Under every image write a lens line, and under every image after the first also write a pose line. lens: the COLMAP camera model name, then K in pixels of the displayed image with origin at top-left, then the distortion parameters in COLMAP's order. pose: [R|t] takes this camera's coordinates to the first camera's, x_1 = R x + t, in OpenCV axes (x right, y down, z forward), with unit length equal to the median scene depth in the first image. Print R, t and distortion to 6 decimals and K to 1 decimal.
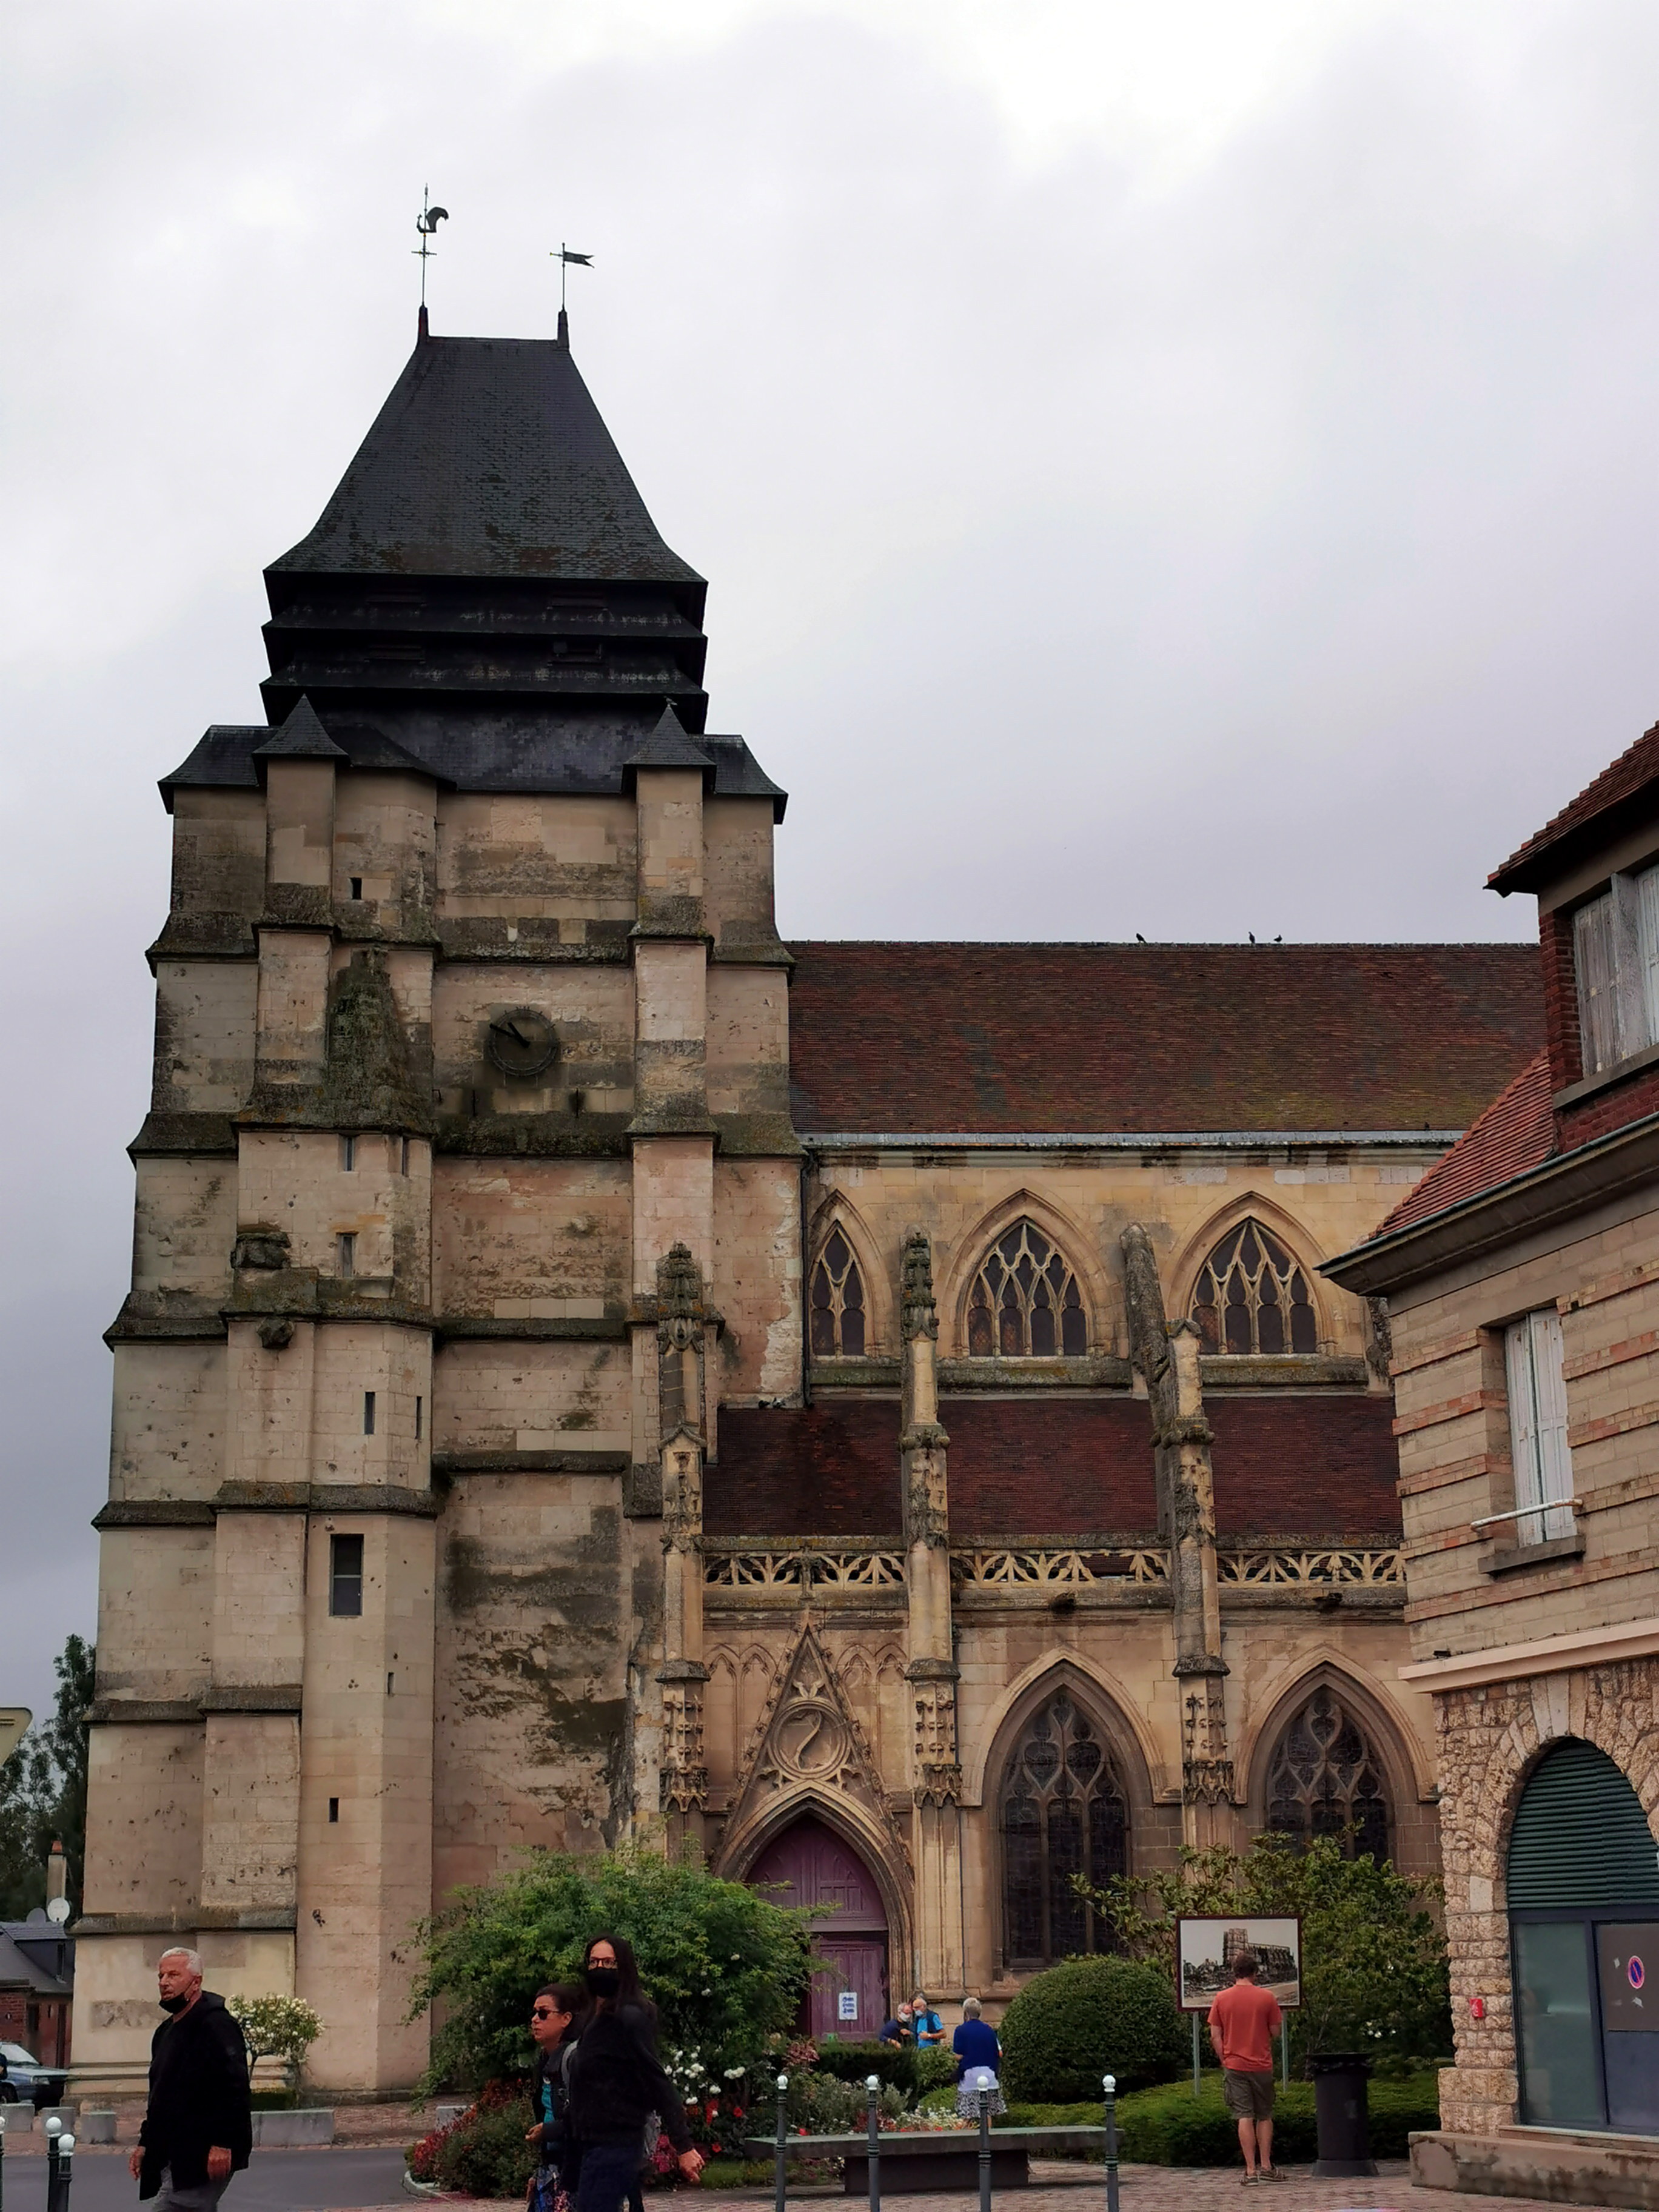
lens RADIAL K [[3292.7, 0, 829.5], [0, 3292.7, 1106.0], [0, 0, 1]] dist [0.211865, -1.977181]
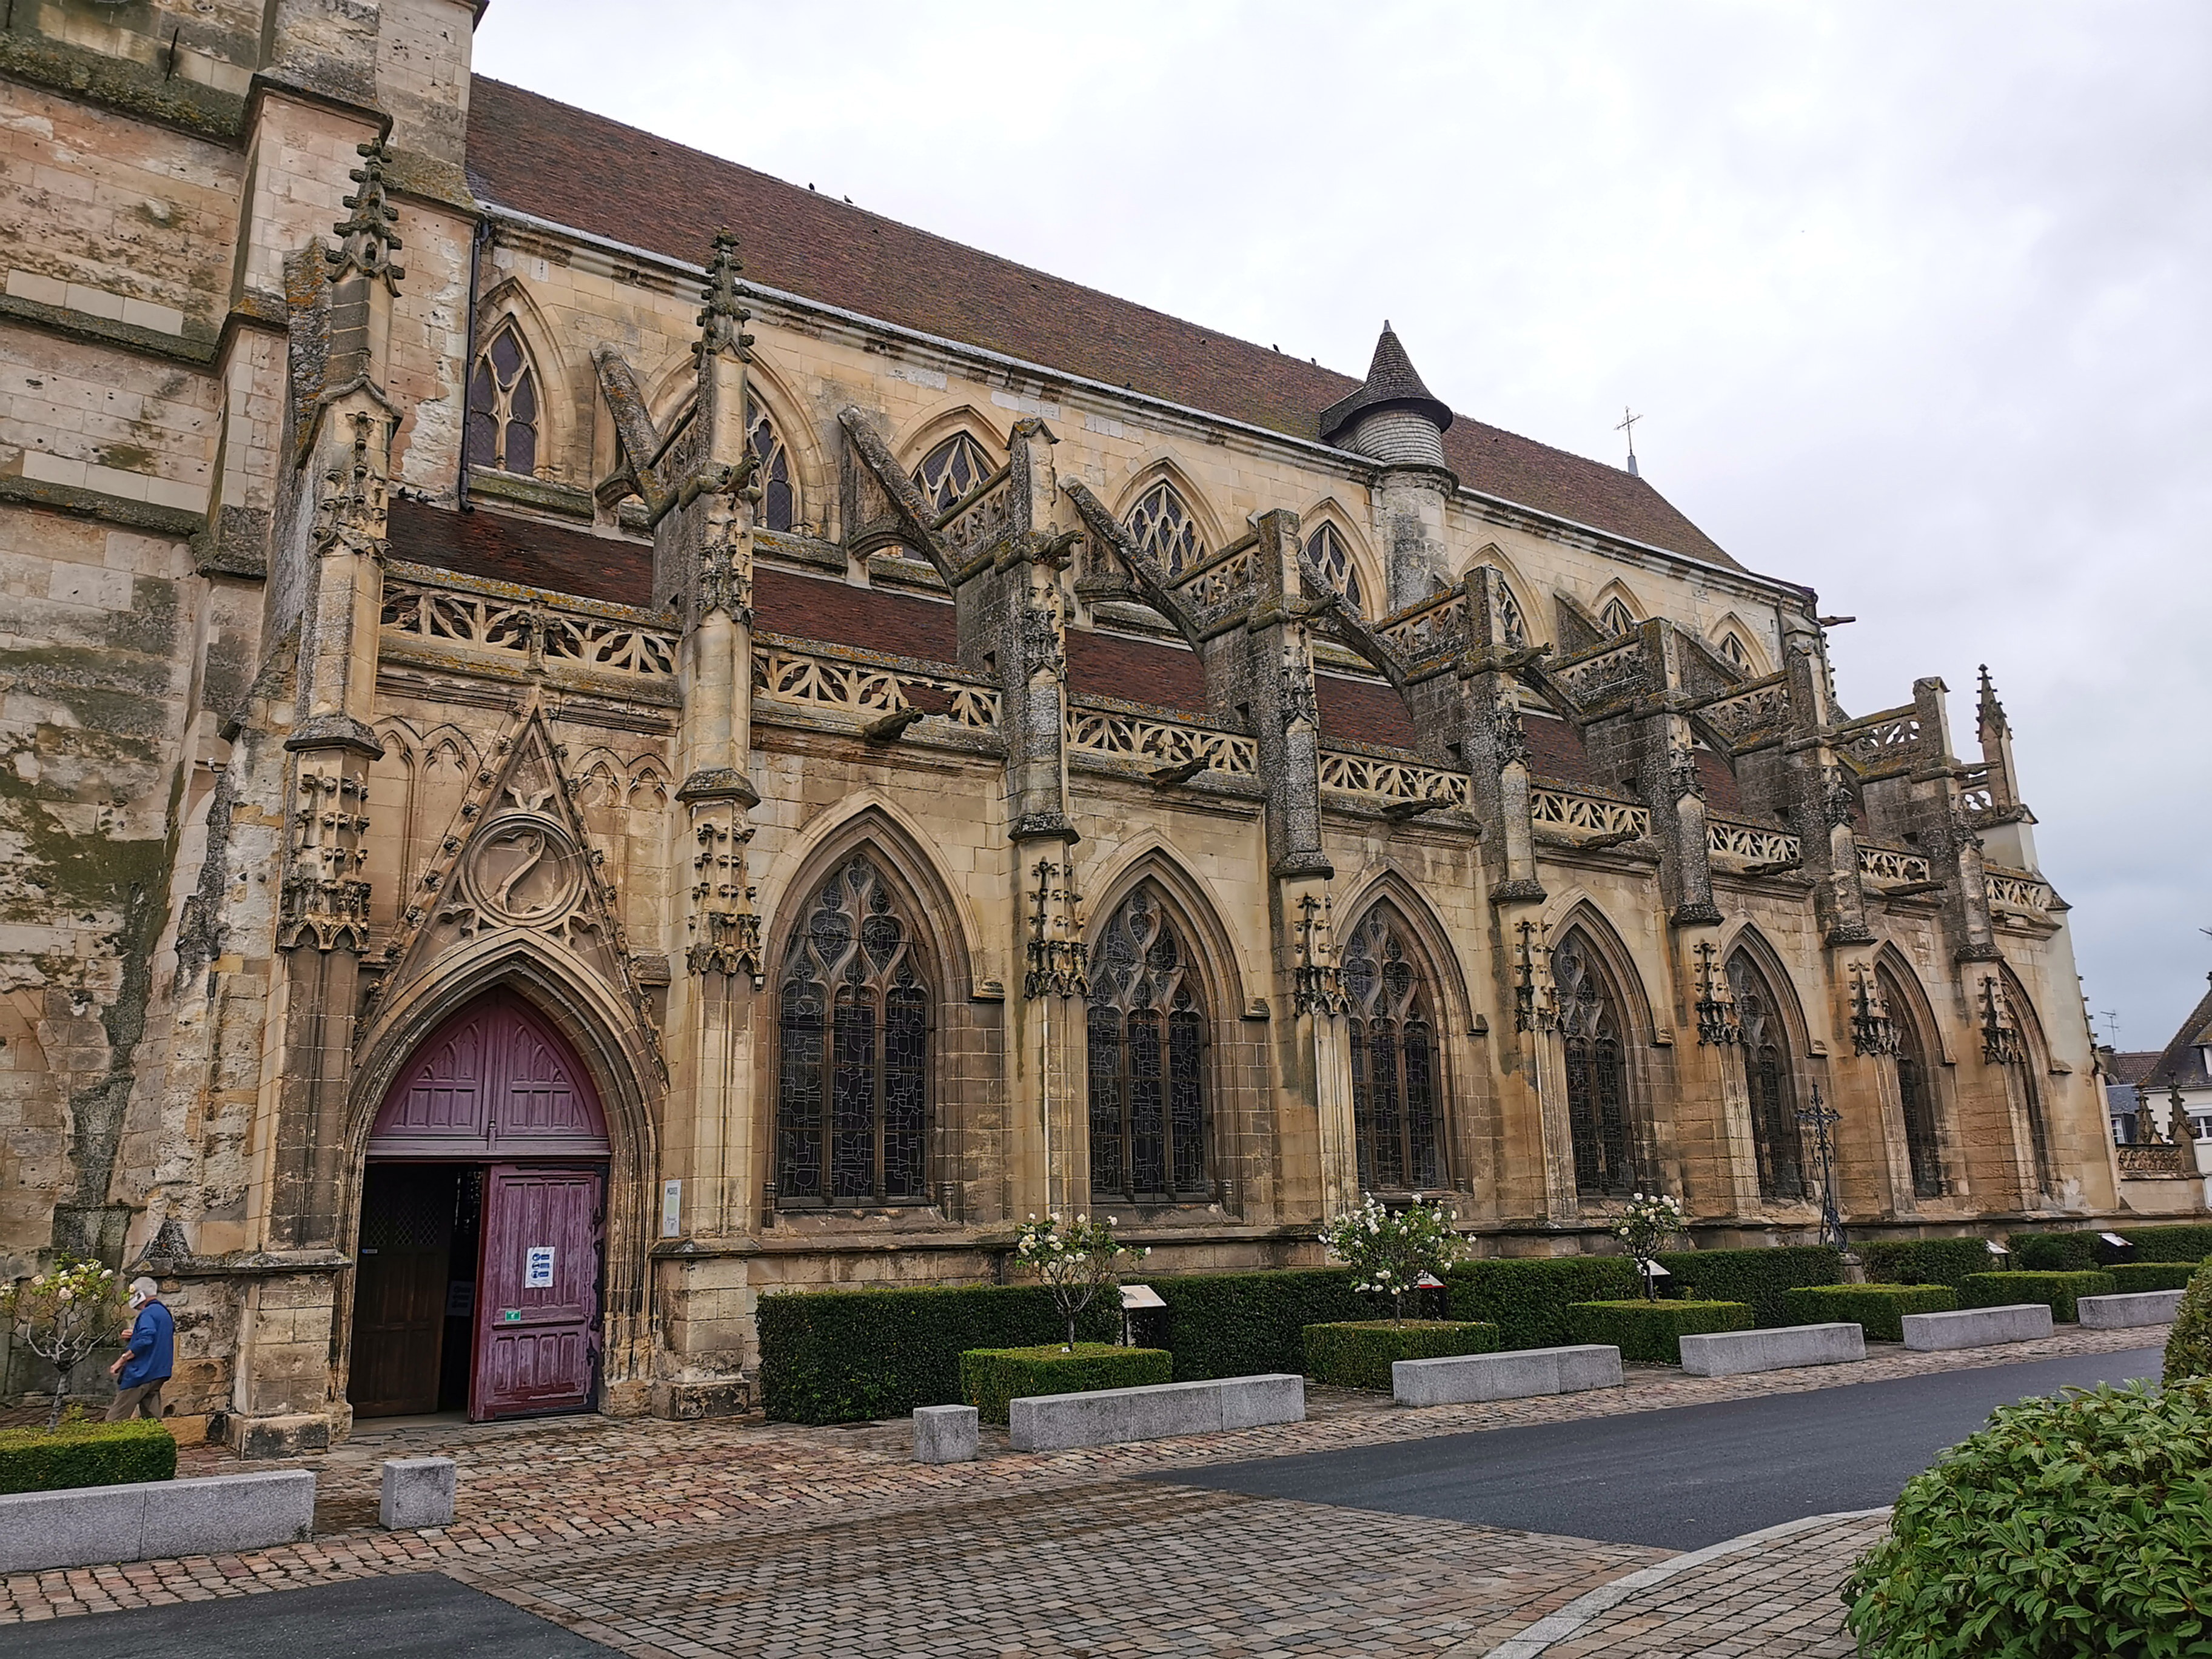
lens RADIAL K [[1641.8, 0, 1062.1], [0, 1641.8, 839.5], [0, 0, 1]] dist [0.068994, -0.090682]
pose [[0.861415, 0.114601, 0.494805, -0.077810], [-0.119432, 0.992599, -0.021972, 0.177394], [-0.493661, -0.040168, 0.868726, 0.647432]]
